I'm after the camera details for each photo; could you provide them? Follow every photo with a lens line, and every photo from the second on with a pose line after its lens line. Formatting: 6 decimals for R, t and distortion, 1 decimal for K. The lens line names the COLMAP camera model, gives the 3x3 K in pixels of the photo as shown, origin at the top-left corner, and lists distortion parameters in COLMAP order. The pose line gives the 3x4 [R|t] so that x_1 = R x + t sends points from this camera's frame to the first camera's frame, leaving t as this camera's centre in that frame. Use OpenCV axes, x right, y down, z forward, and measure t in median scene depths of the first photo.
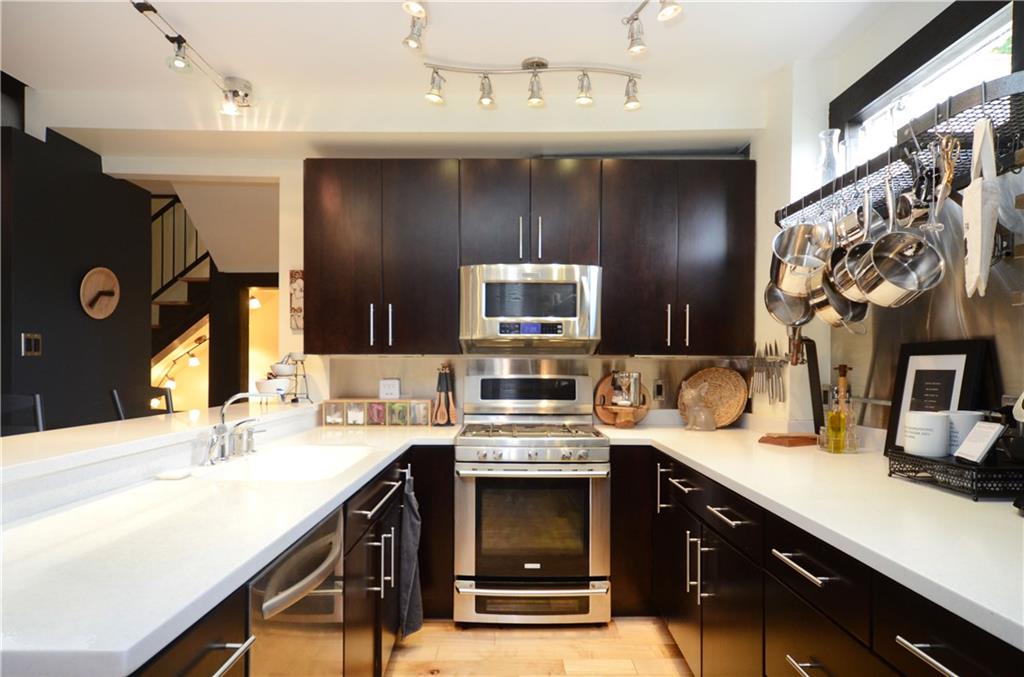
lens RADIAL K [[550.5, 0, 510.6], [0, 550.5, 368.3], [0, 0, 1]] dist [0.000566, 0.000083]
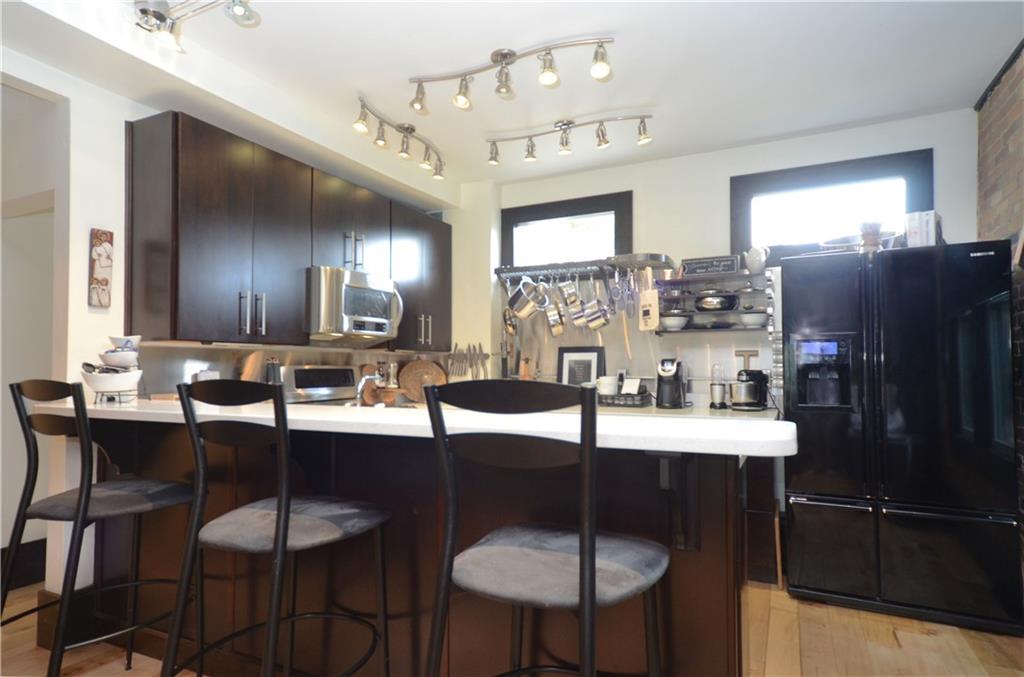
lens RADIAL K [[569.5, 0, 509.6], [0, 569.5, 358.3], [0, 0, 1]] dist [-0.000562, -0.000016]
pose [[0.443120, 0.008755, 0.896420, -0.961490], [0.007835, 0.999876, -0.013639, 0.017334], [-0.896428, 0.013067, 0.442996, 0.162669]]
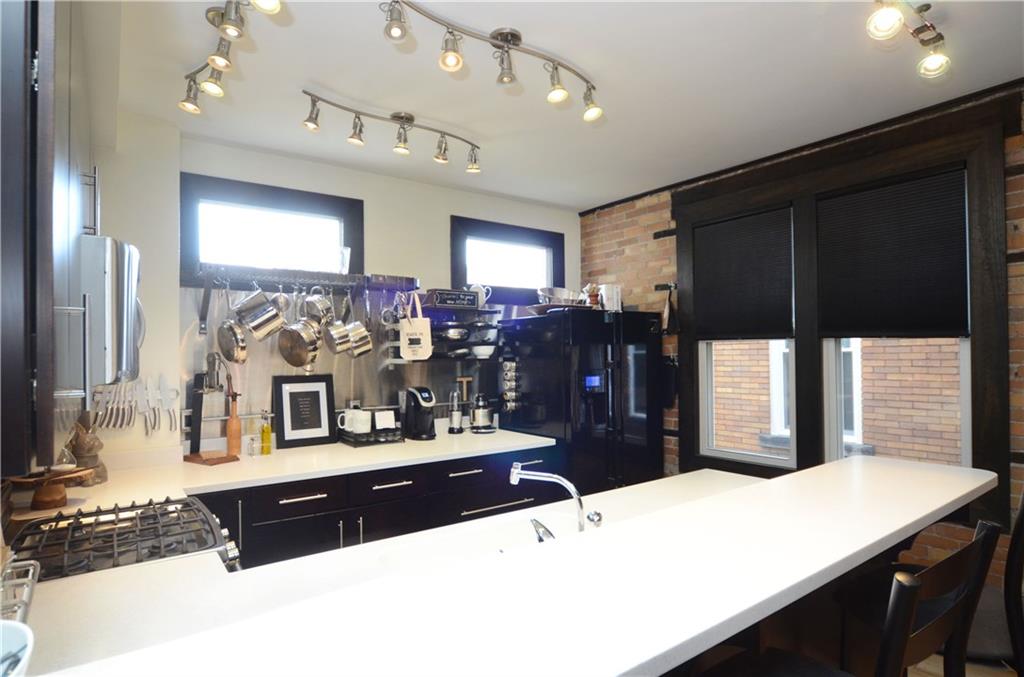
lens RADIAL K [[535.2, 0, 511.4], [0, 535.2, 353.5], [0, 0, 1]] dist [-0.020571, 0.000059]
pose [[-0.581817, 0.010390, 0.813253, -0.701608], [0.010142, 0.999933, -0.005519, -0.070264], [-0.813256, 0.005037, -0.581884, 0.993433]]
